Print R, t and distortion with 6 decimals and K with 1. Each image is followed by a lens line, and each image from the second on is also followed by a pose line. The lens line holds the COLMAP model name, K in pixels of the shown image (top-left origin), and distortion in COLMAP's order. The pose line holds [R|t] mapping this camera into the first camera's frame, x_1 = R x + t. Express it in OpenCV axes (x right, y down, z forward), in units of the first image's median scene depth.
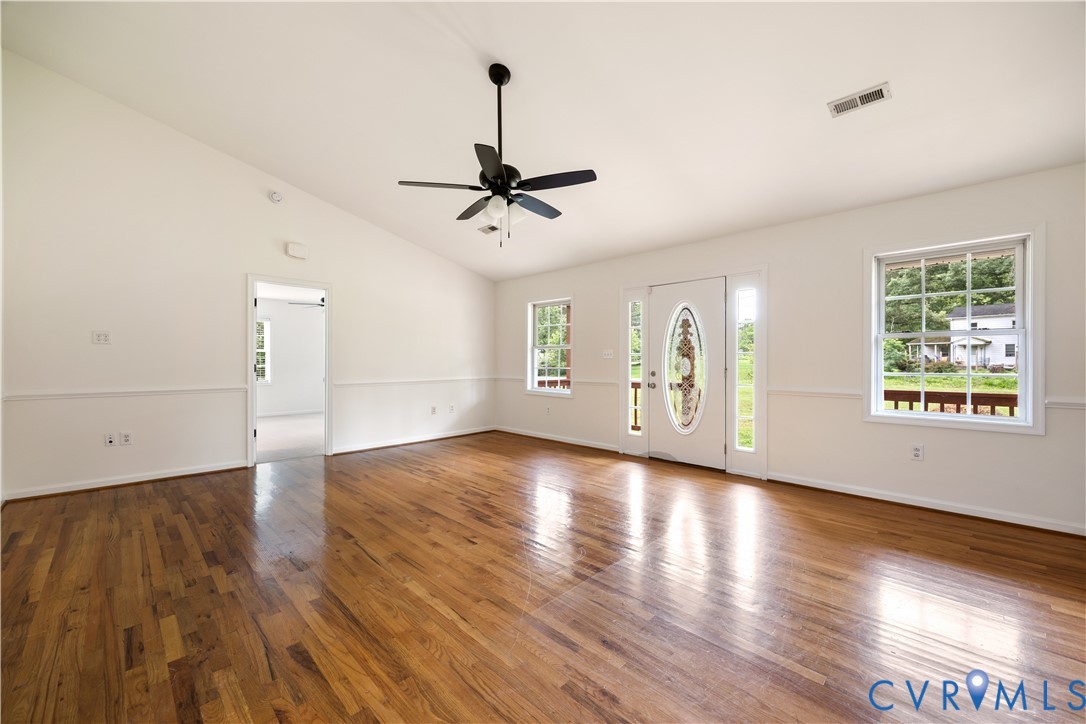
lens RADIAL K [[433.9, 0, 538.3], [0, 433.9, 365.4], [0, 0, 1]] dist [0.003368, -0.000122]
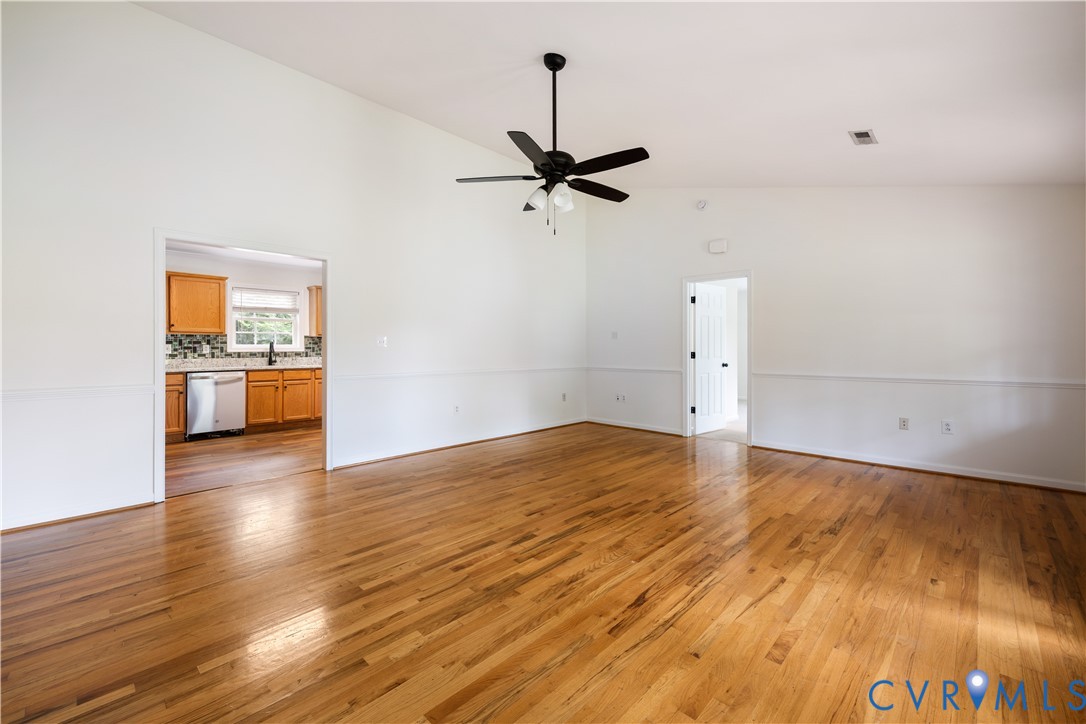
lens RADIAL K [[433.9, 0, 538.6], [0, 433.9, 350.2], [0, 0, 1]] dist [0.003368, -0.000122]
pose [[0.024060, 0.000383, -0.999710, 0.769871], [-0.008519, 0.999964, 0.000178, -0.006923], [0.999674, 0.008512, 0.024062, 0.805076]]
